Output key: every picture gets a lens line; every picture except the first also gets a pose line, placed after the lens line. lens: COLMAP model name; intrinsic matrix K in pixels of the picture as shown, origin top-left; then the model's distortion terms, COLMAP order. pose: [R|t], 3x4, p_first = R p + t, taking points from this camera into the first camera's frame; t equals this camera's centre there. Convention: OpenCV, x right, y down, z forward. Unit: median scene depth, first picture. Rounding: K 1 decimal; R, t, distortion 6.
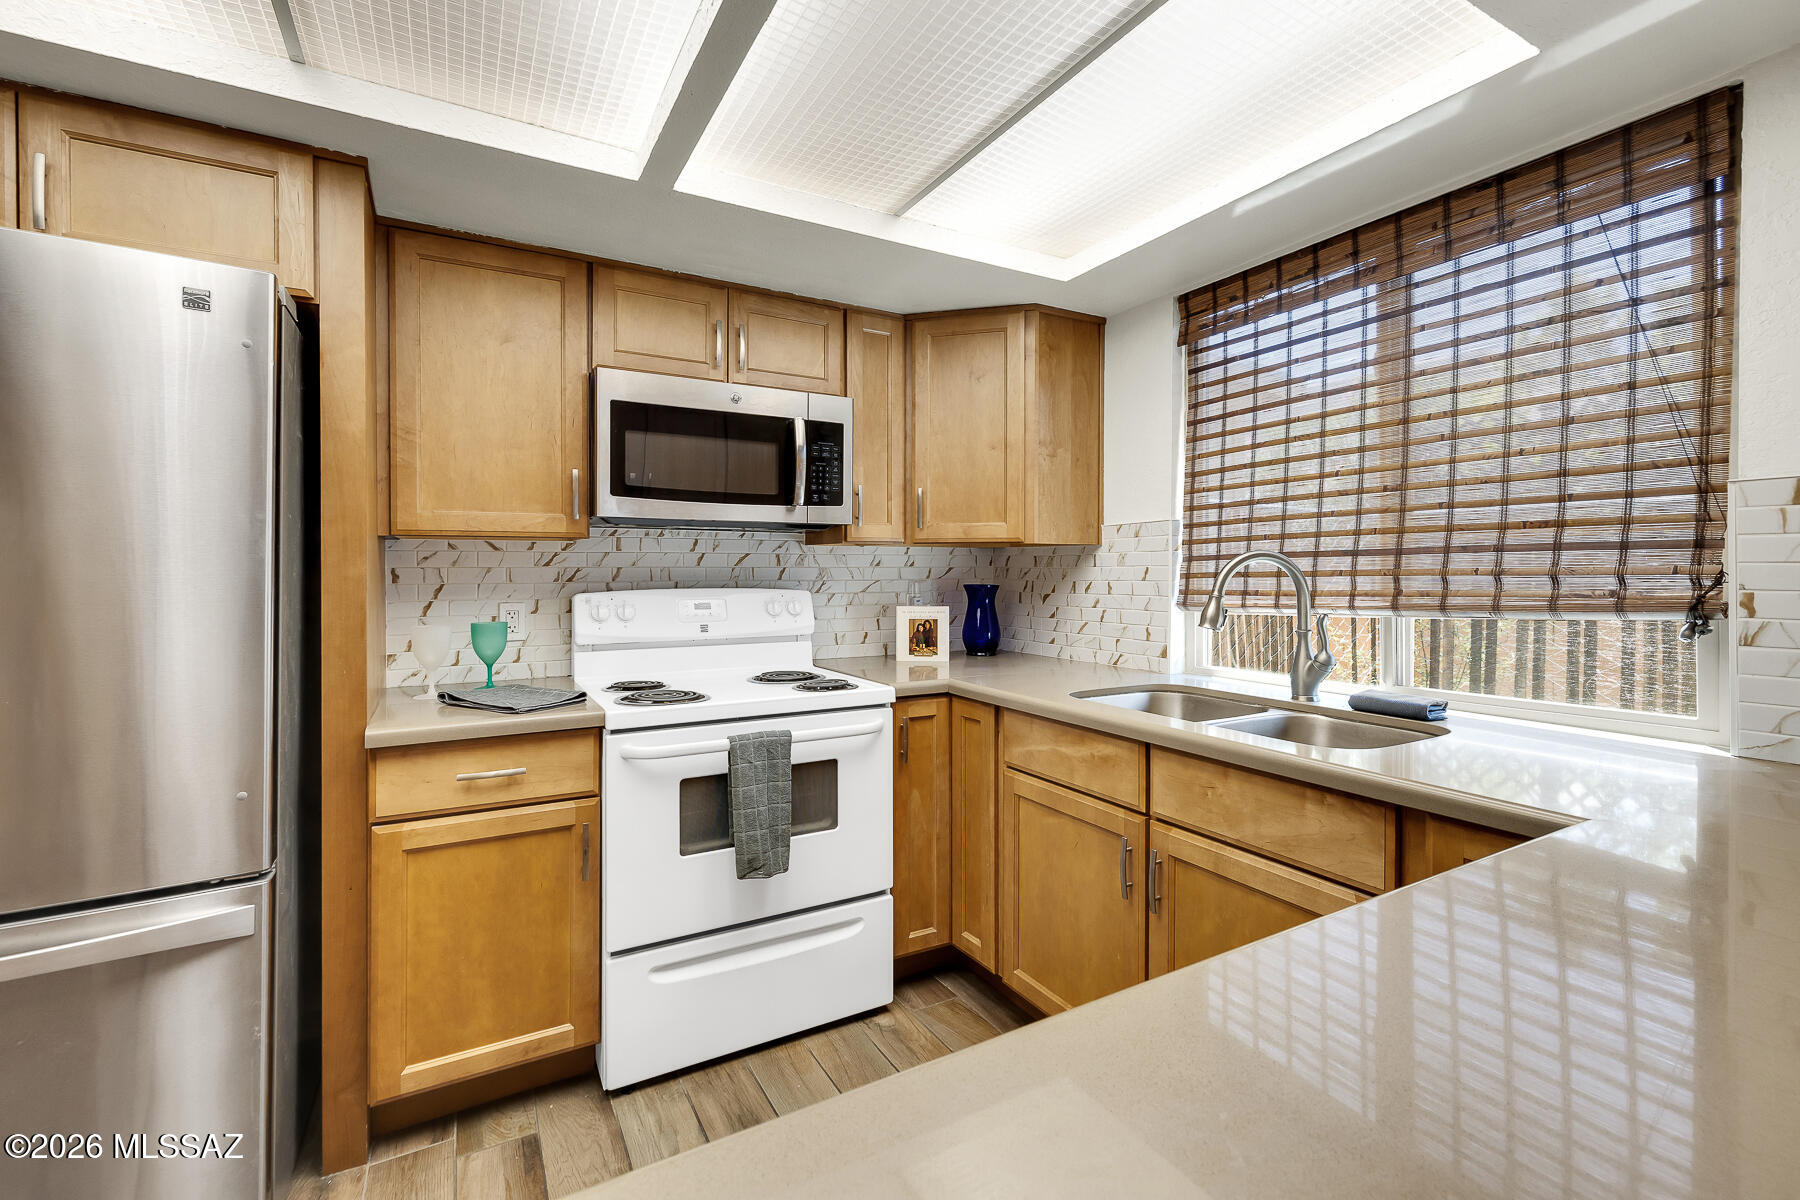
lens RADIAL K [[760.8, 0, 887.7], [0, 760.8, 571.7], [0, 0, 1]] dist [0.001642, 0.000272]
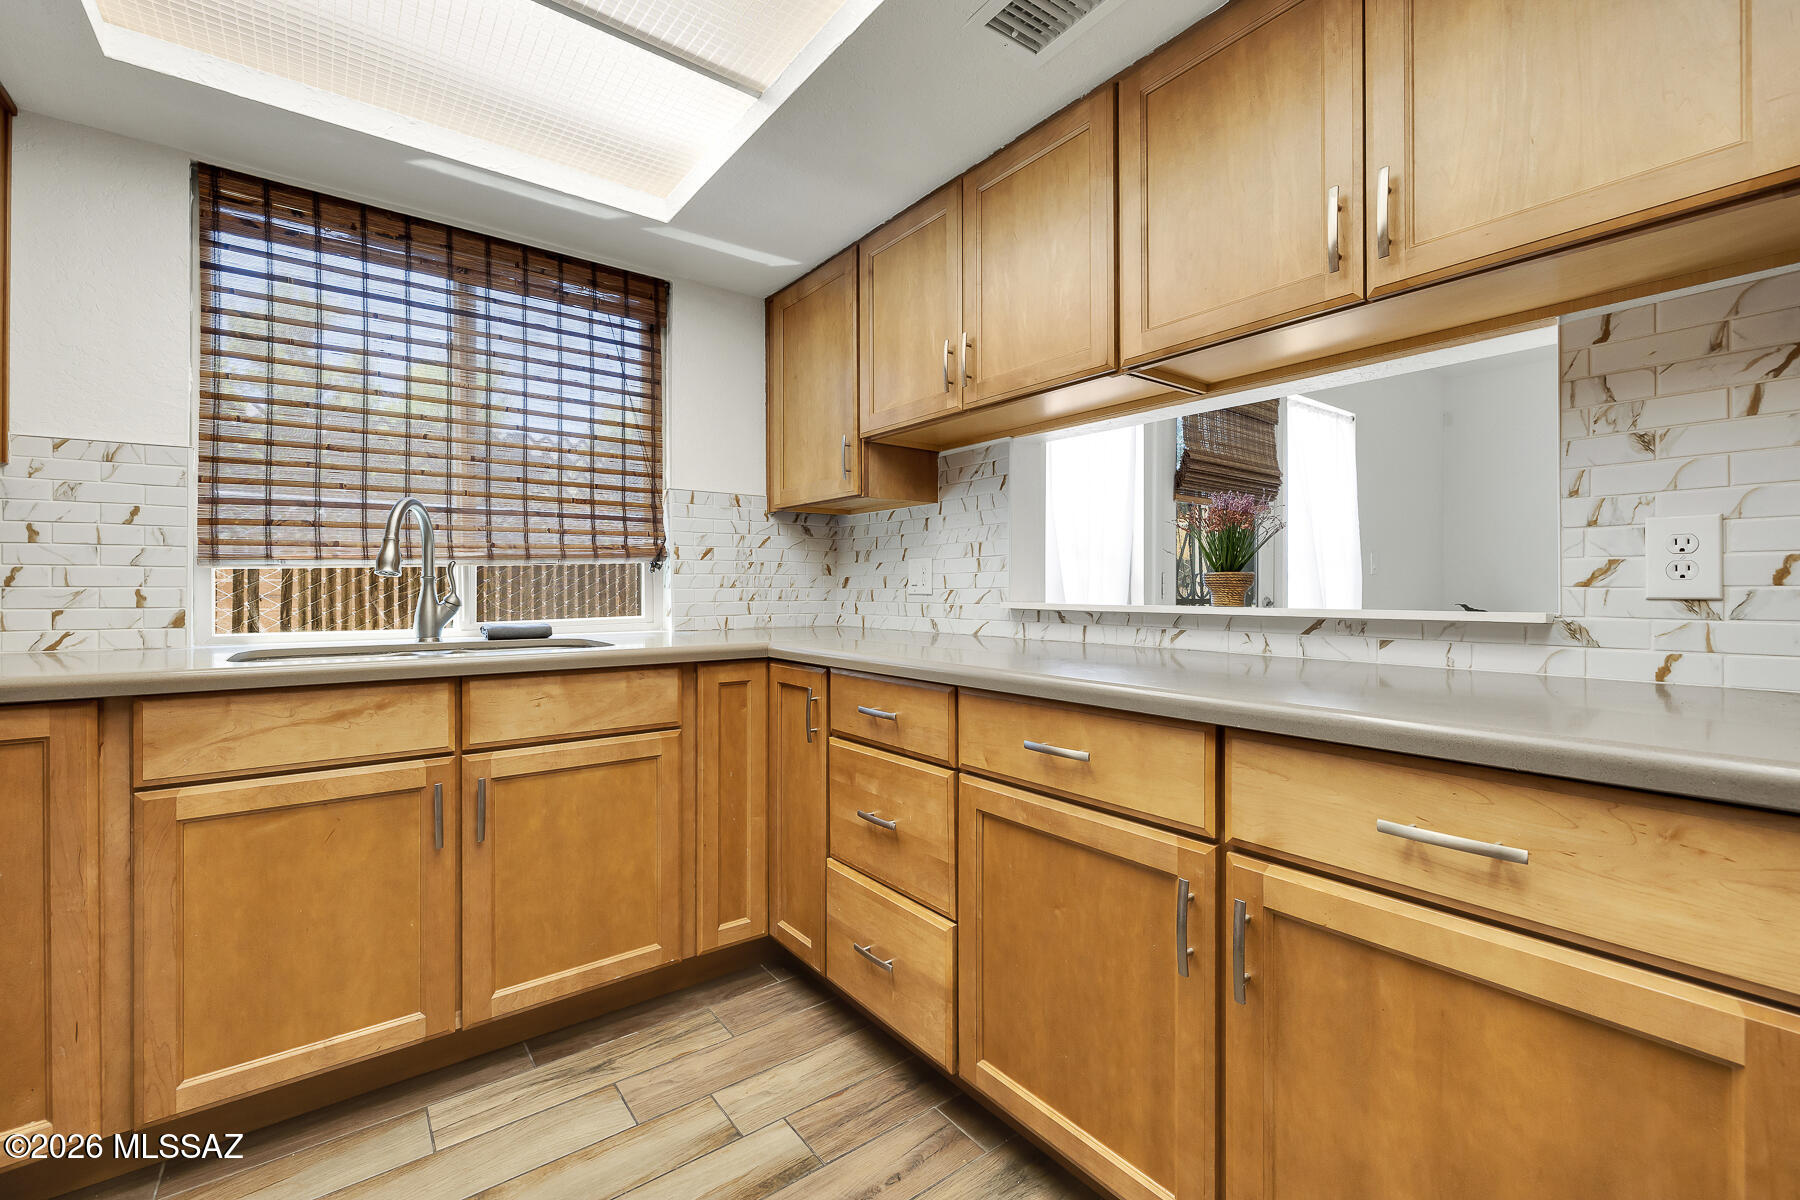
lens RADIAL K [[765.6, 0, 903.1], [0, 765.6, 589.5], [0, 0, 1]] dist [0.001380, -0.000022]
pose [[-0.150631, -0.000772, 0.988590, -0.559276], [0.001682, 0.999998, 0.001037, 0.084557], [-0.988589, 0.001819, -0.150630, 0.448568]]
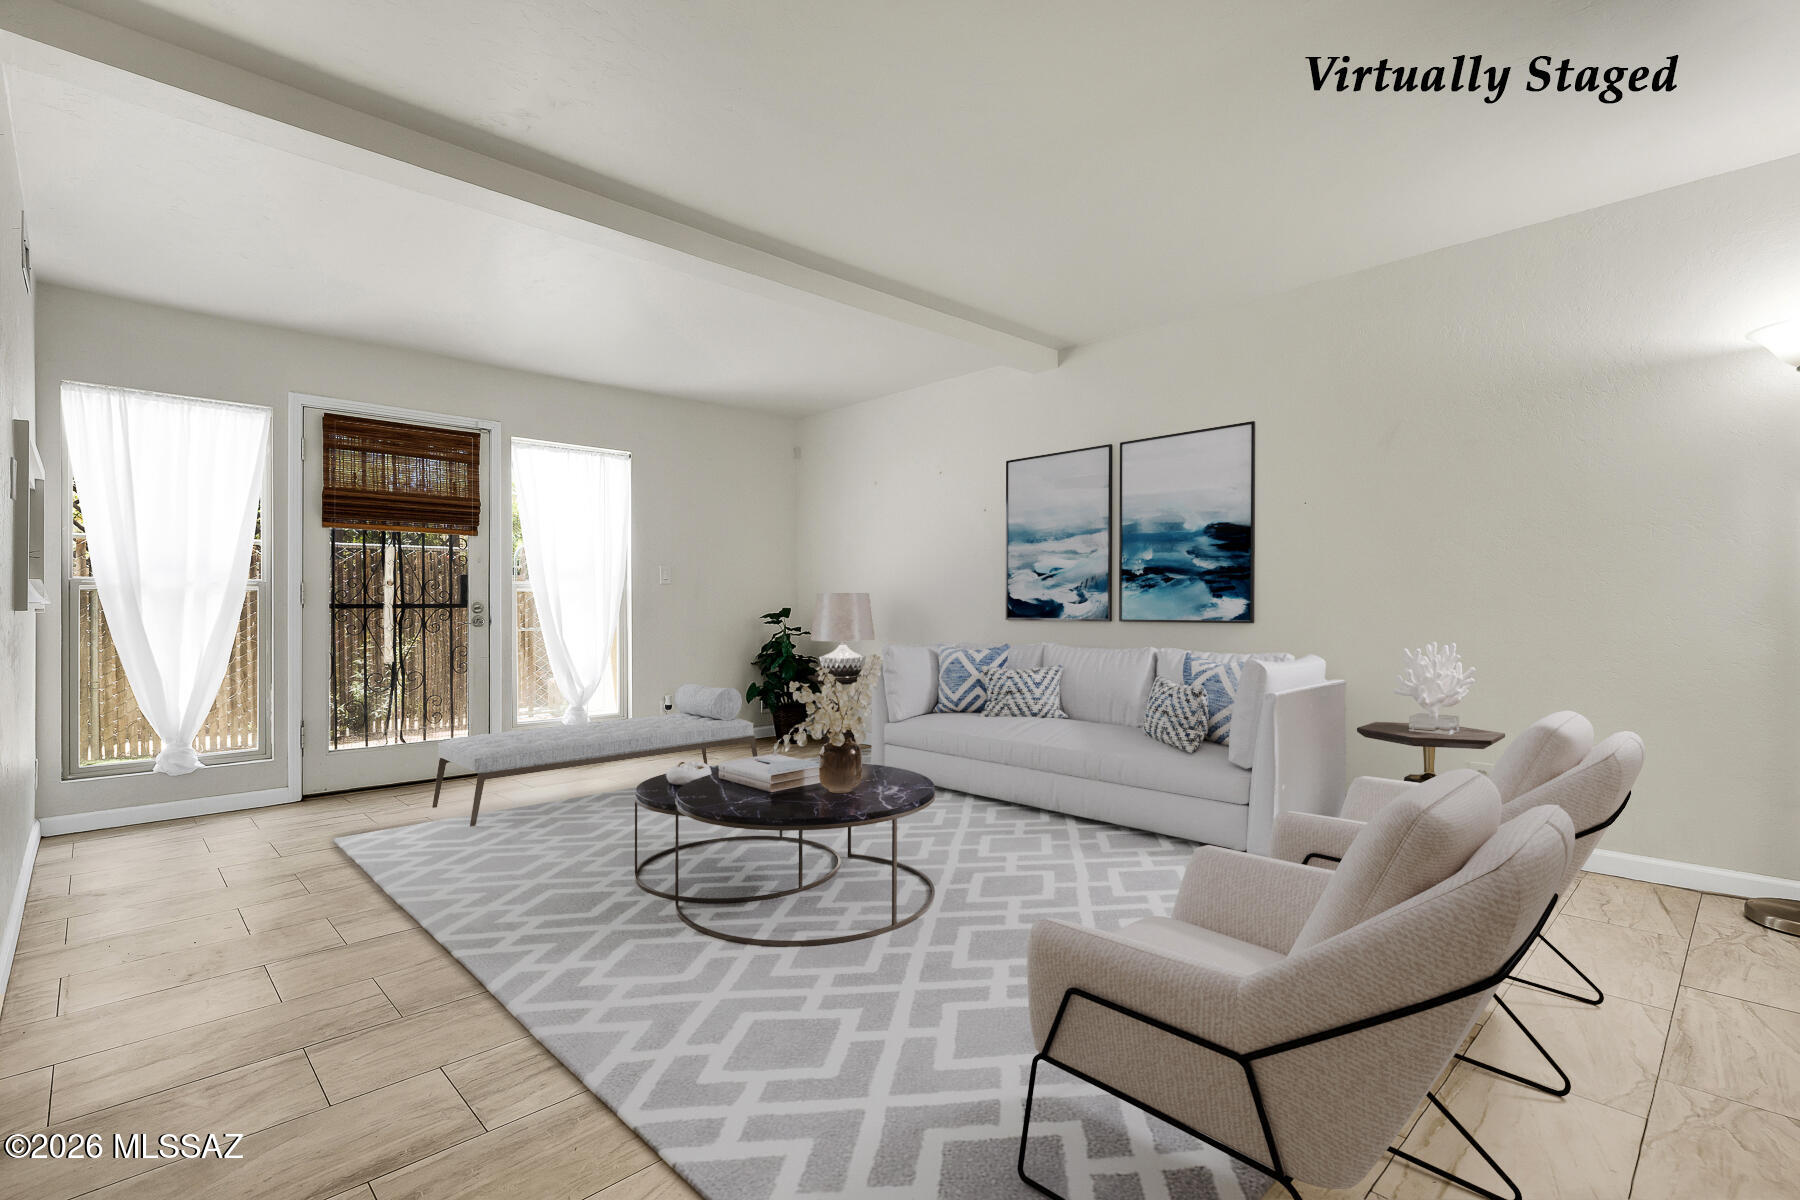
lens RADIAL K [[838.1, 0, 900.0], [0, 838.1, 600.0], [0, 0, 1]] dist [-0.001040, -0.000219]
pose [[-0.267517, 0.007411, 0.963525, -1.573347], [0.009073, 0.999945, -0.005172, 0.119721], [-0.963510, 0.007359, -0.267570, -1.118238]]
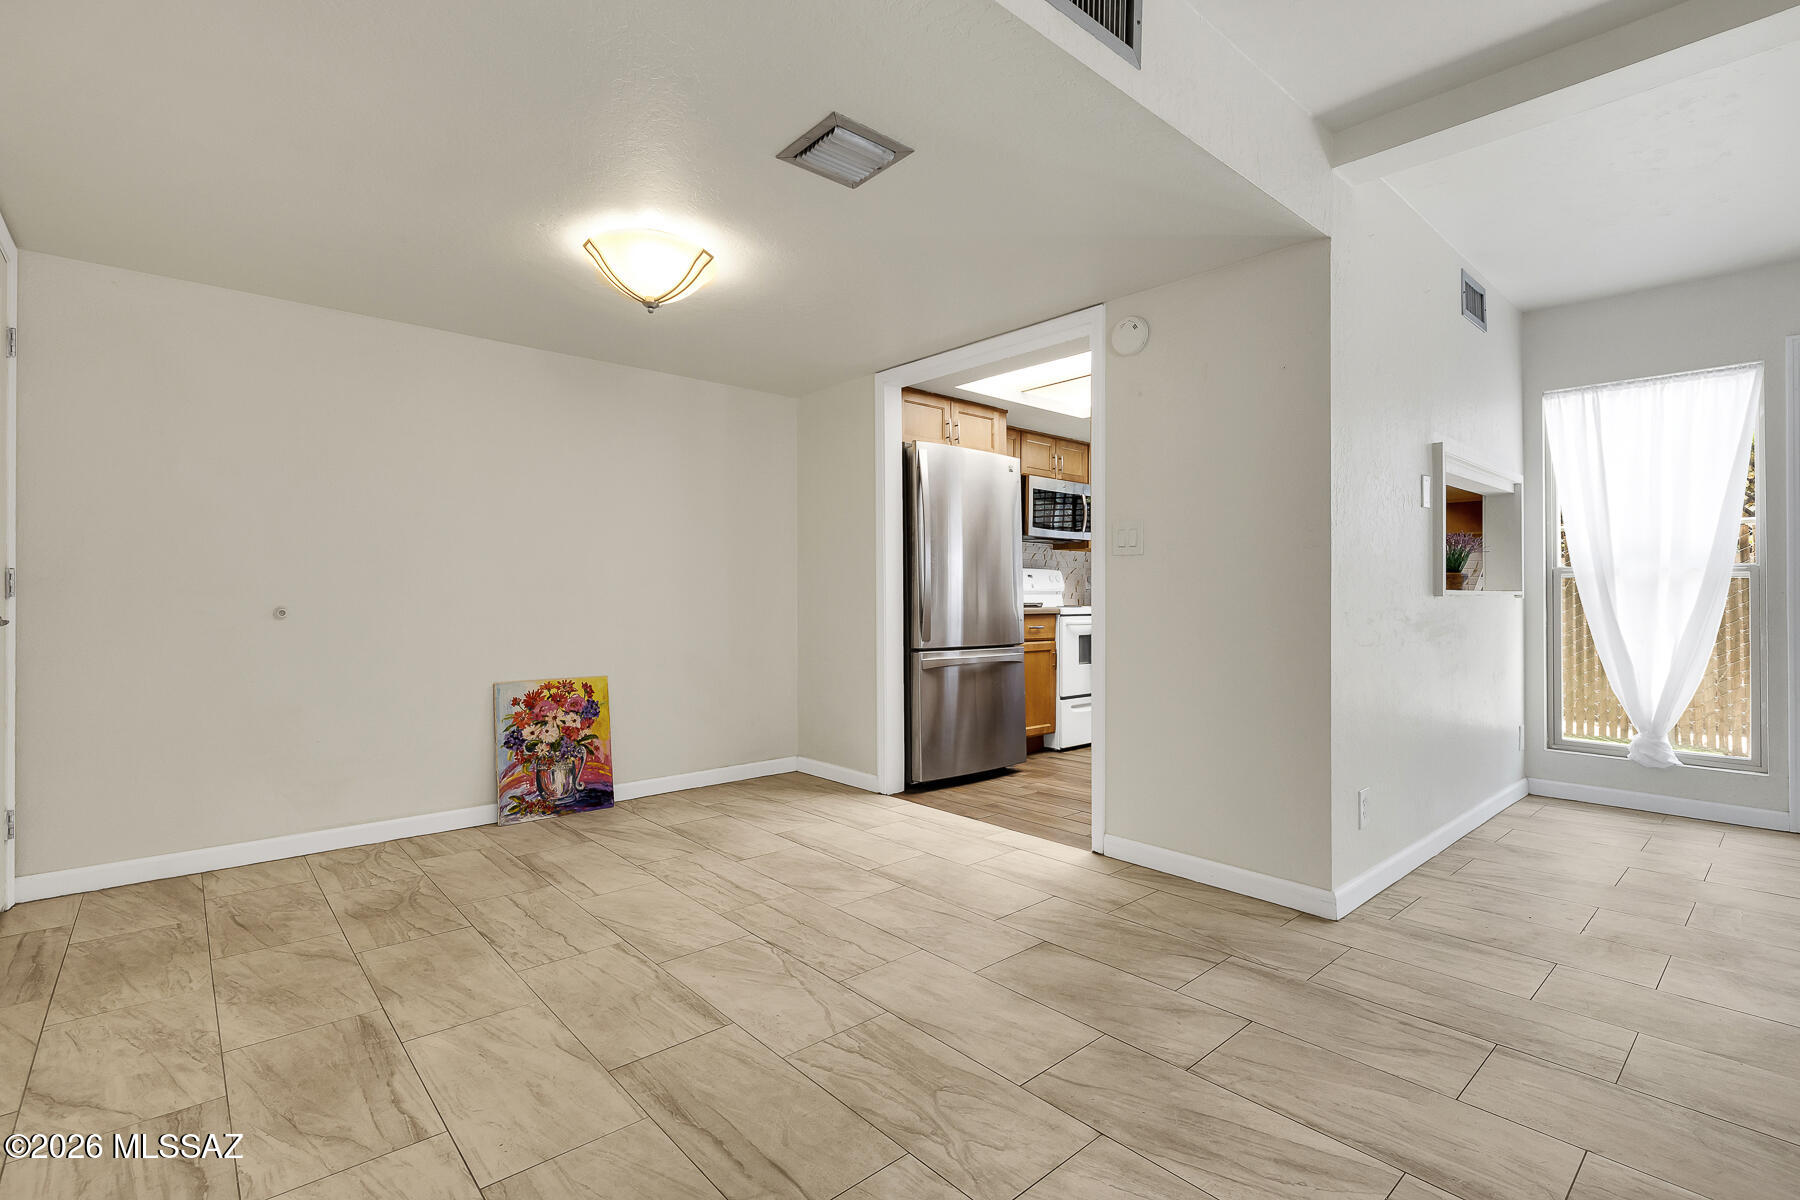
lens RADIAL K [[829.8, 0, 887.2], [0, 829.8, 583.6], [0, 0, 1]] dist [-0.006555, 0.000322]
pose [[0.974952, 0.006679, 0.222317, -1.358404], [-0.003467, 0.999884, -0.014832, 0.120290], [-0.222390, 0.013689, 0.974862, -1.445624]]
